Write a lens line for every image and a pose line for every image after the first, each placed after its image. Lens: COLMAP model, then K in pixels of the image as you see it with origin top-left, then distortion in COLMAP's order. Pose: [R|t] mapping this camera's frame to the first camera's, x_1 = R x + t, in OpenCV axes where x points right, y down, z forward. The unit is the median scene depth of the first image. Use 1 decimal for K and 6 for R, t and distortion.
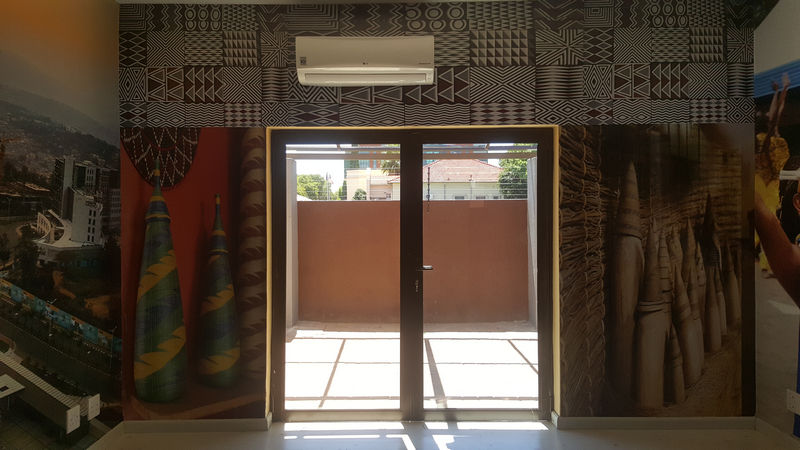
lens RADIAL K [[610.4, 0, 387.9], [0, 610.4, 205.6], [0, 0, 1]] dist [0.059333, -0.067760]
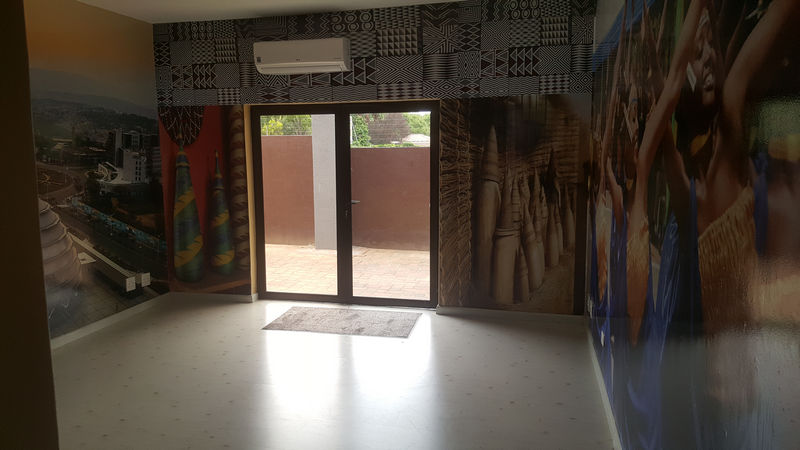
lens RADIAL K [[610.4, 0, 381.2], [0, 610.4, 229.3], [0, 0, 1]] dist [0.059333, -0.067760]
pose [[0.965681, 0.030387, -0.257947, 0.513118], [0.005608, 0.990462, 0.137675, -0.031704], [0.259671, -0.134396, 0.956300, -0.372567]]
